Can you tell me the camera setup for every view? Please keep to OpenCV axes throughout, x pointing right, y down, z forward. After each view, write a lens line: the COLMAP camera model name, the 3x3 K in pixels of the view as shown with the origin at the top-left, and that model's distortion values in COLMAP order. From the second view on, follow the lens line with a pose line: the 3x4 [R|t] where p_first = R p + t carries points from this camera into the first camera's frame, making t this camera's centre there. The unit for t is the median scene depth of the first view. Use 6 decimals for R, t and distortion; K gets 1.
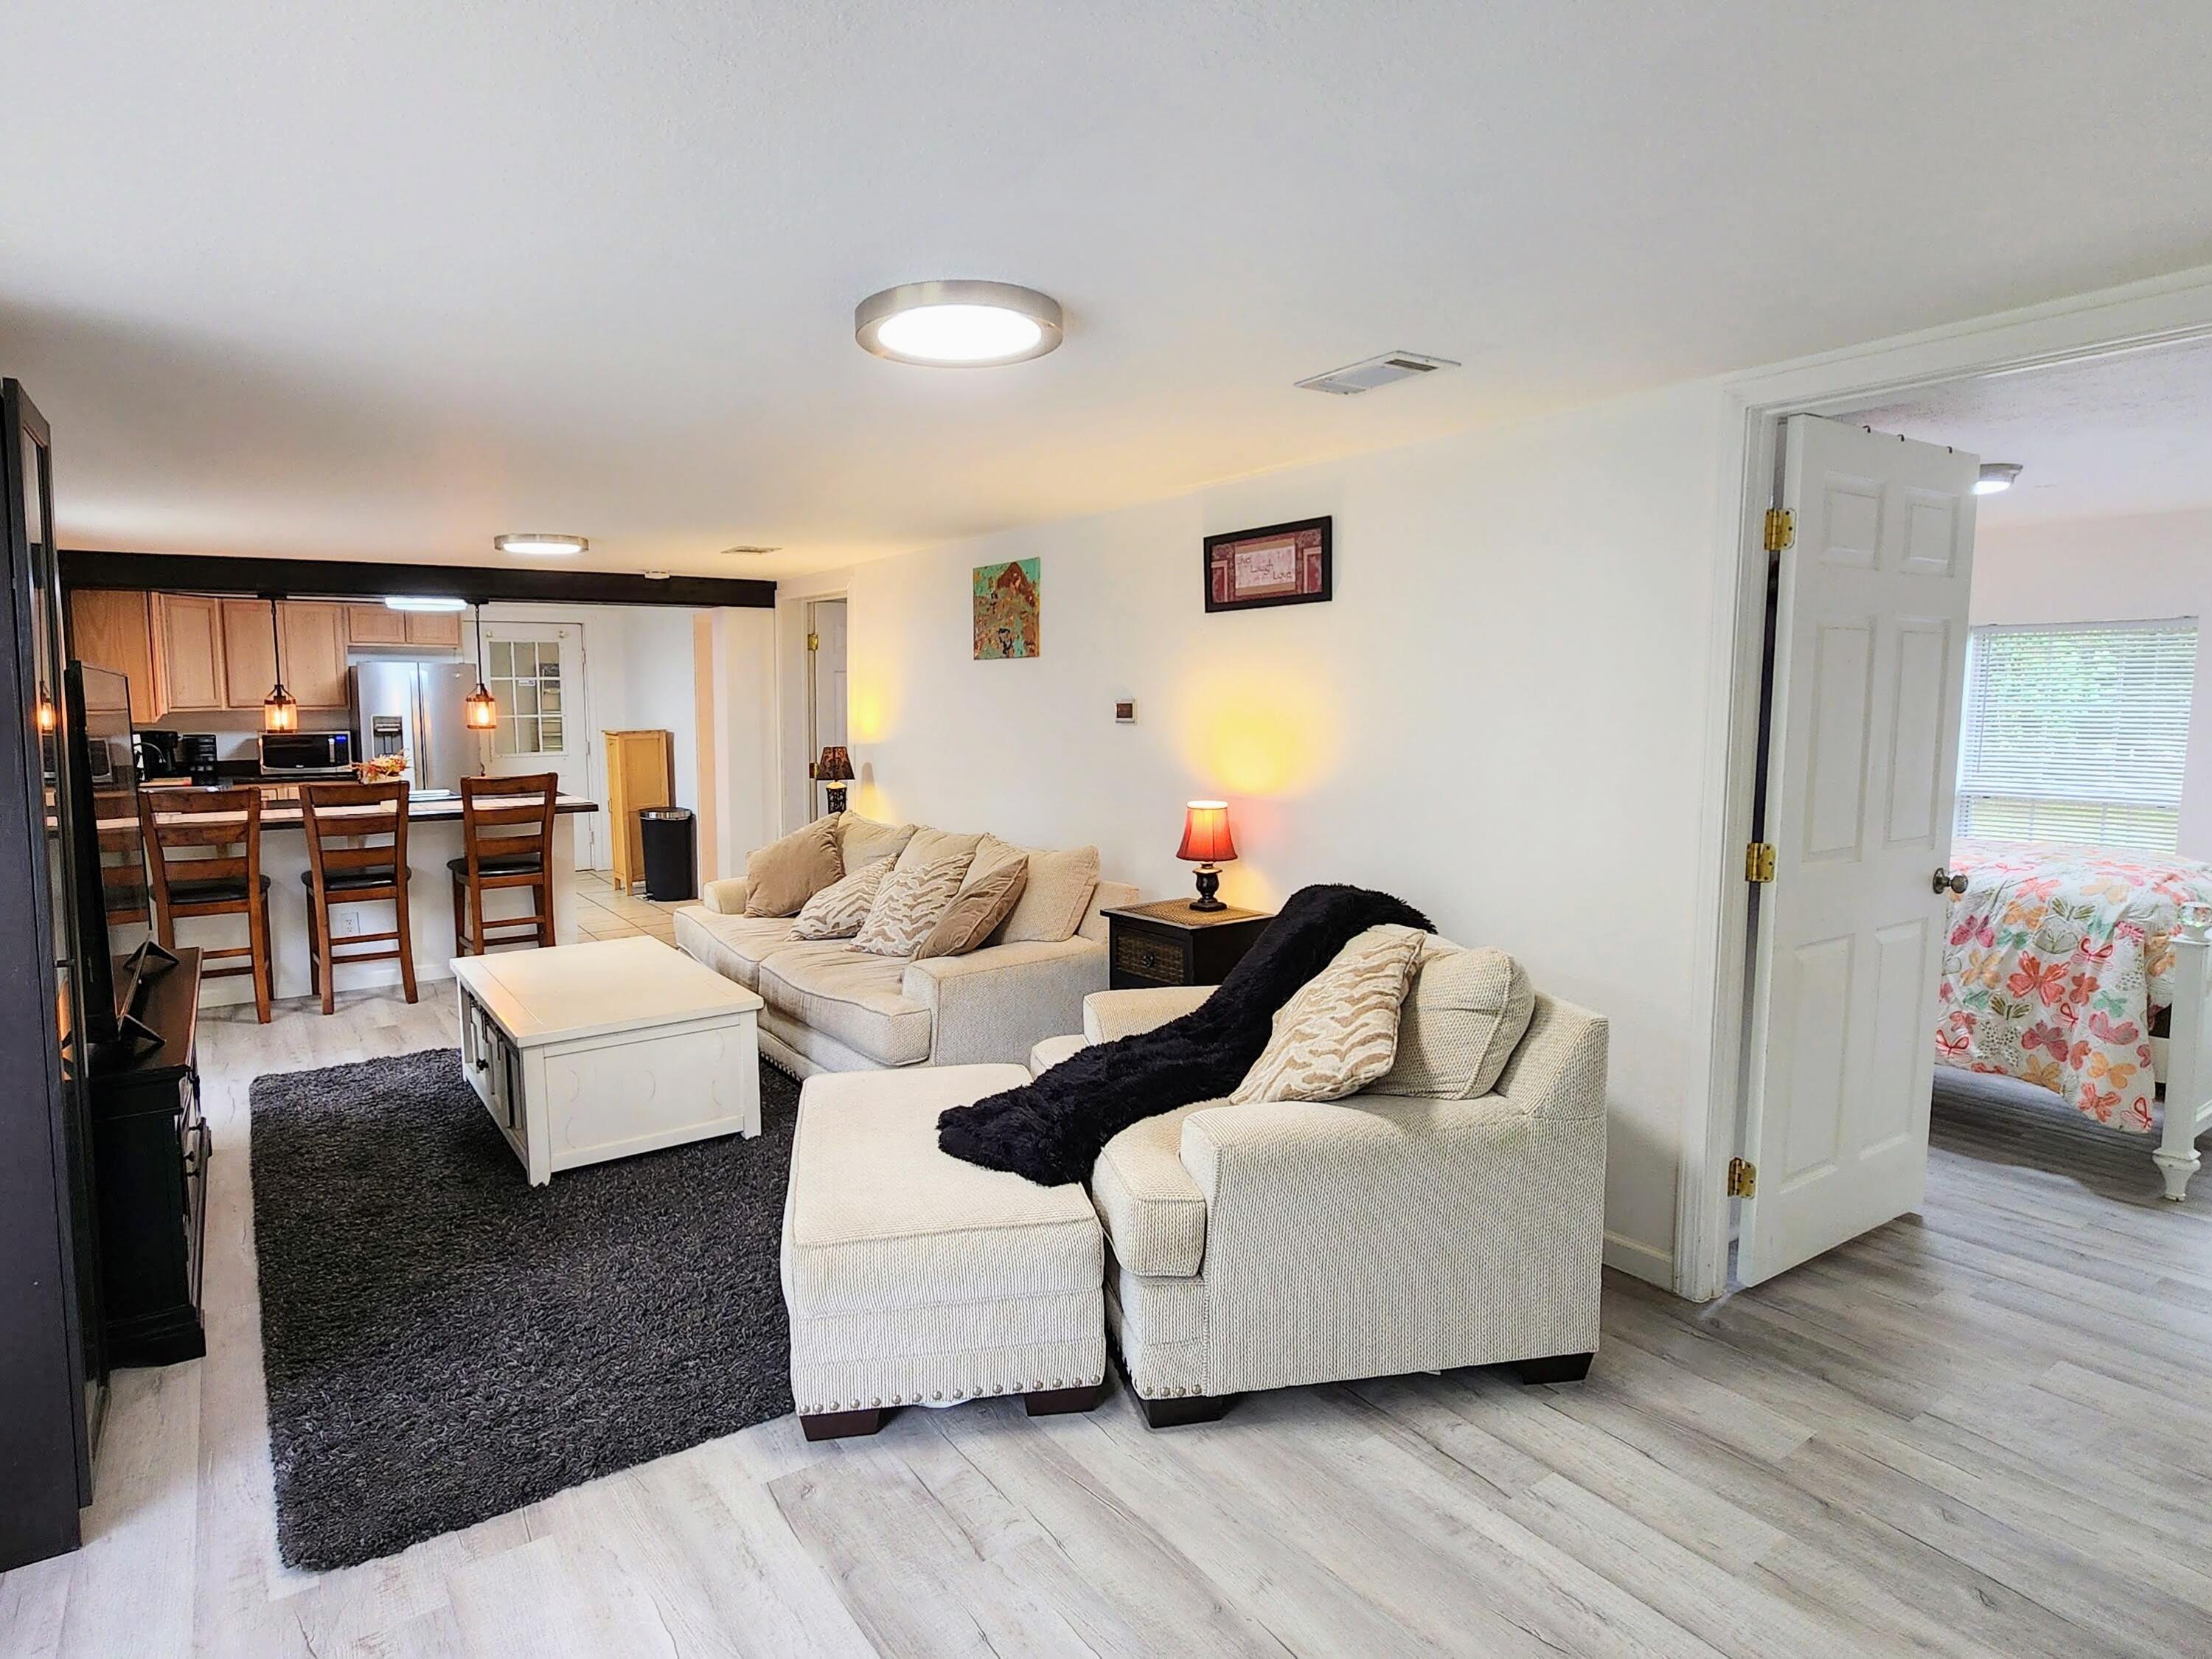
lens RADIAL K [[1227.4, 0, 1045.1], [0, 1227.4, 817.6], [0, 0, 1]] dist [0.001535, 0.000963]
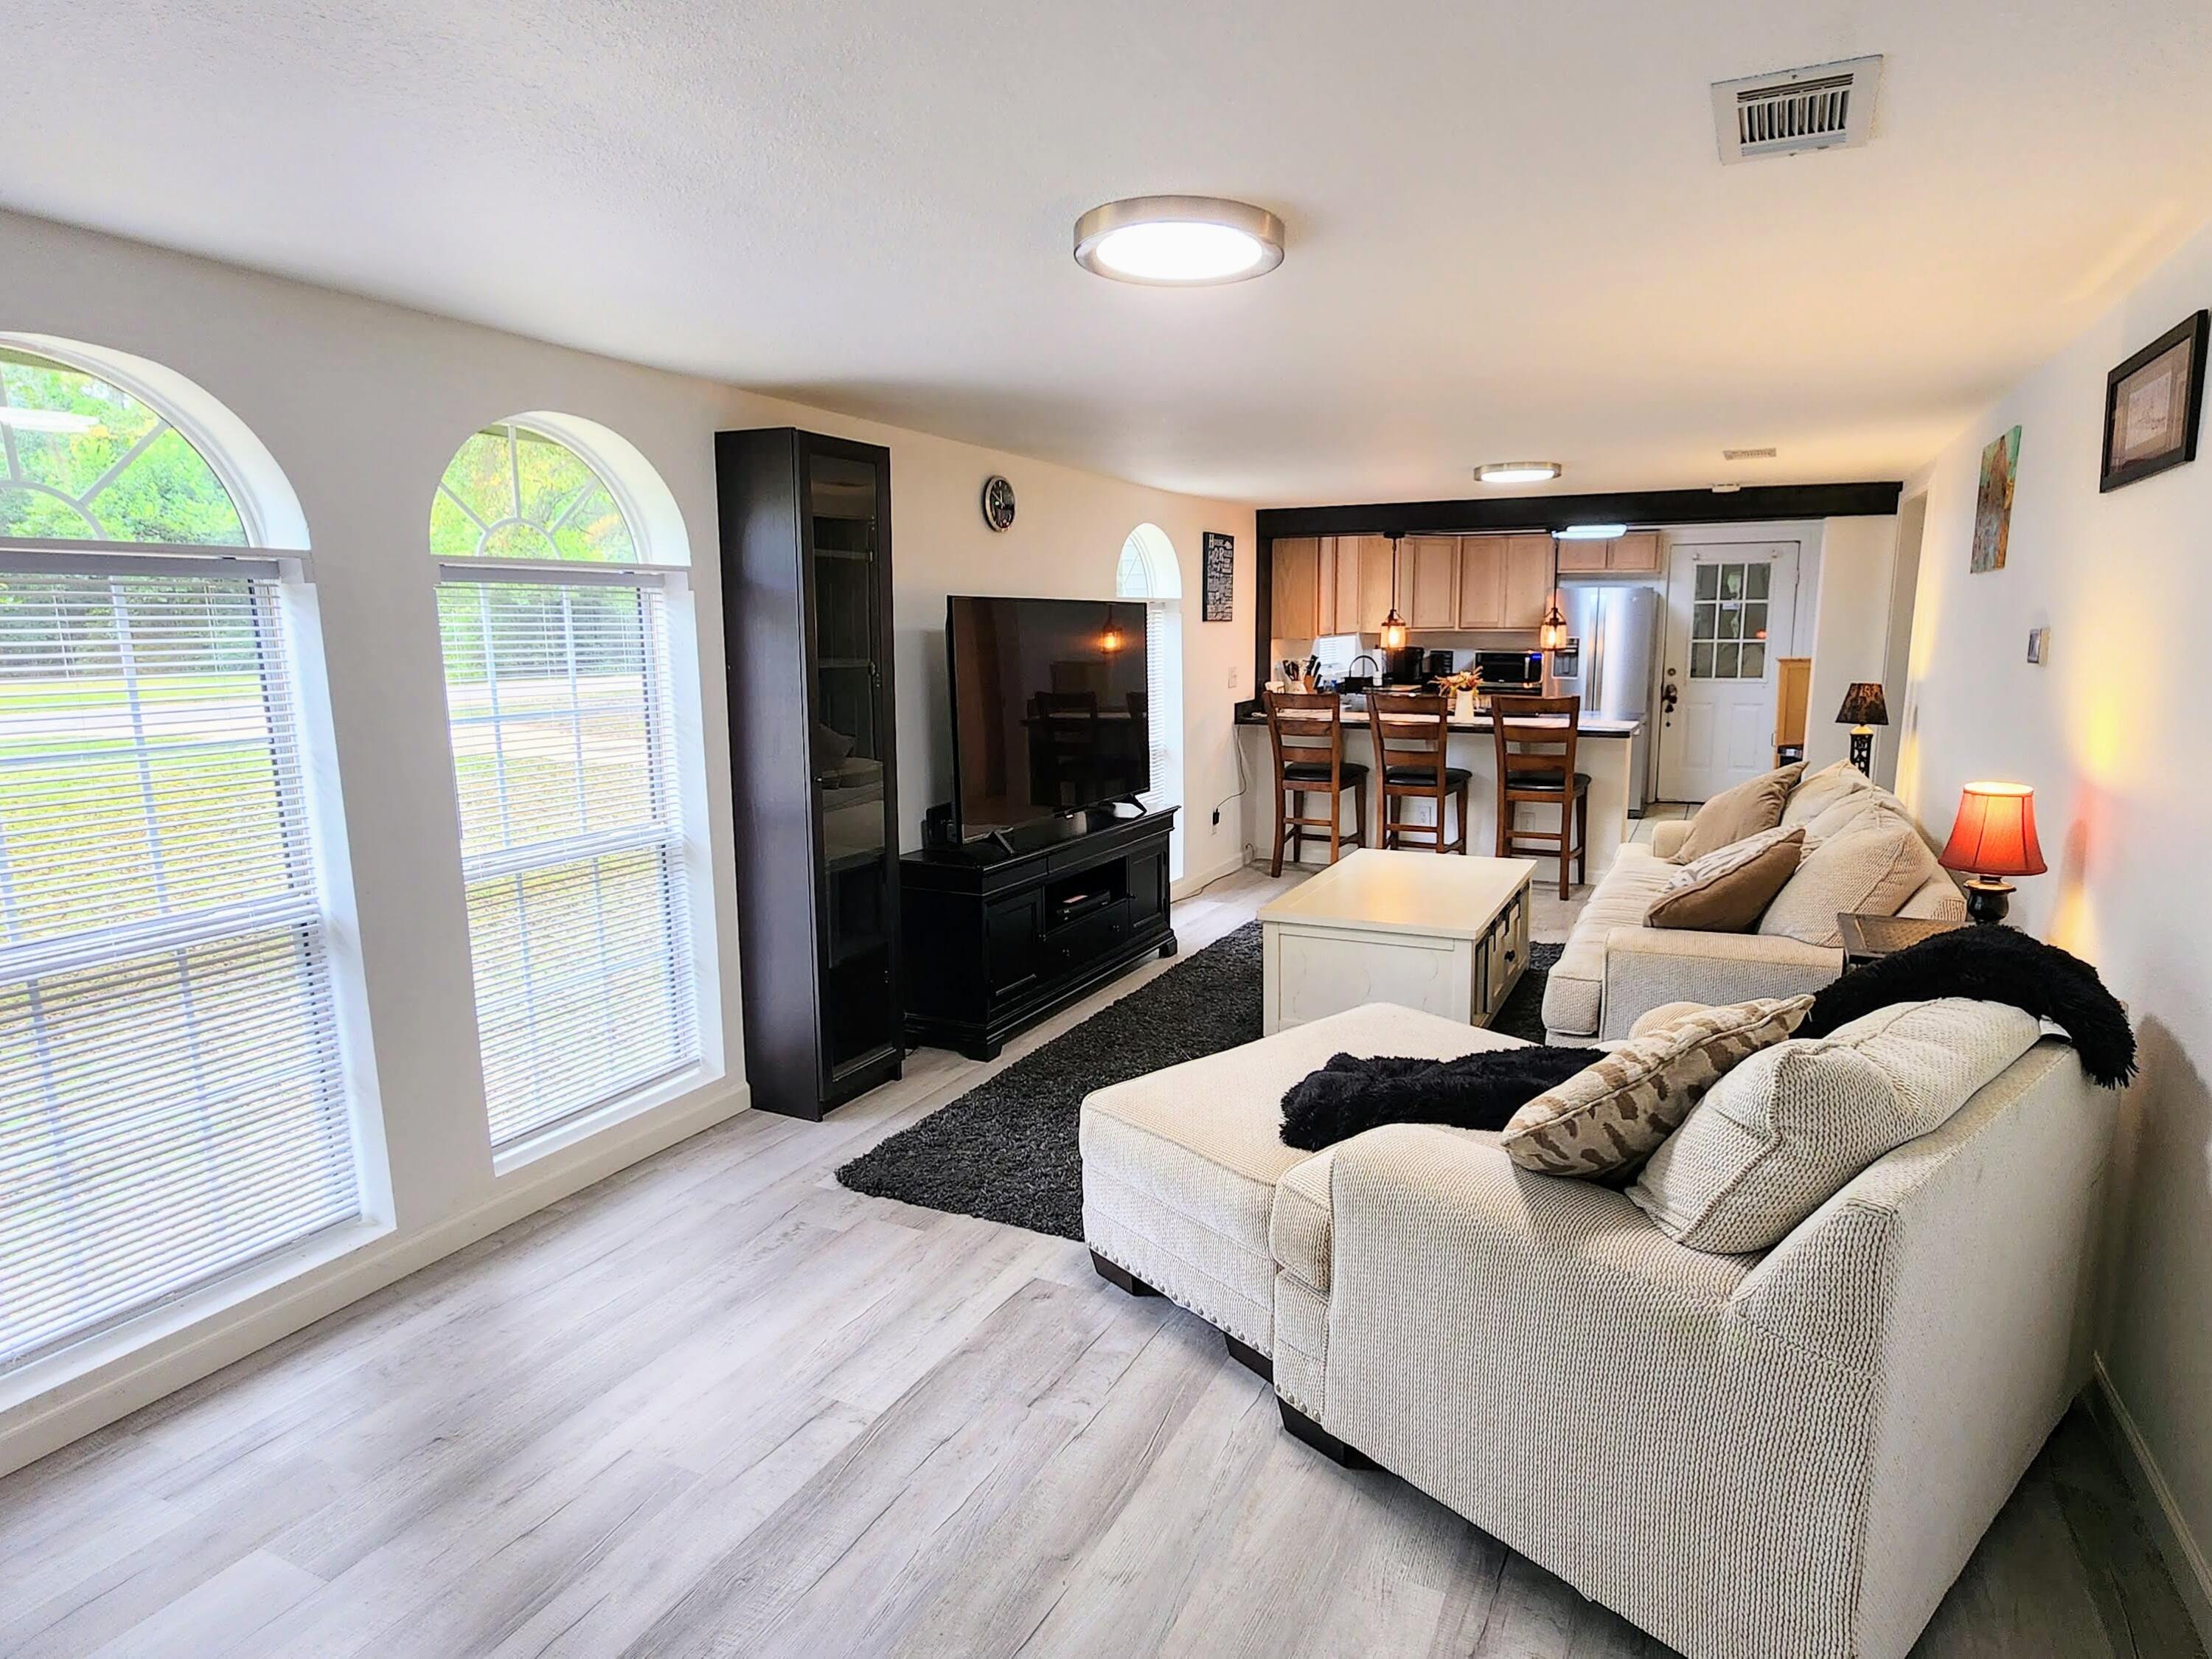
lens RADIAL K [[1236.3, 0, 1192.4], [0, 1236.3, 831.9], [0, 0, 1]] dist [0.001724, 0.000891]
pose [[0.537638, 0.147280, -0.830213, 0.330918], [-0.087455, 0.989056, 0.118824, -0.020784], [0.838628, 0.008722, 0.544634, 0.191170]]
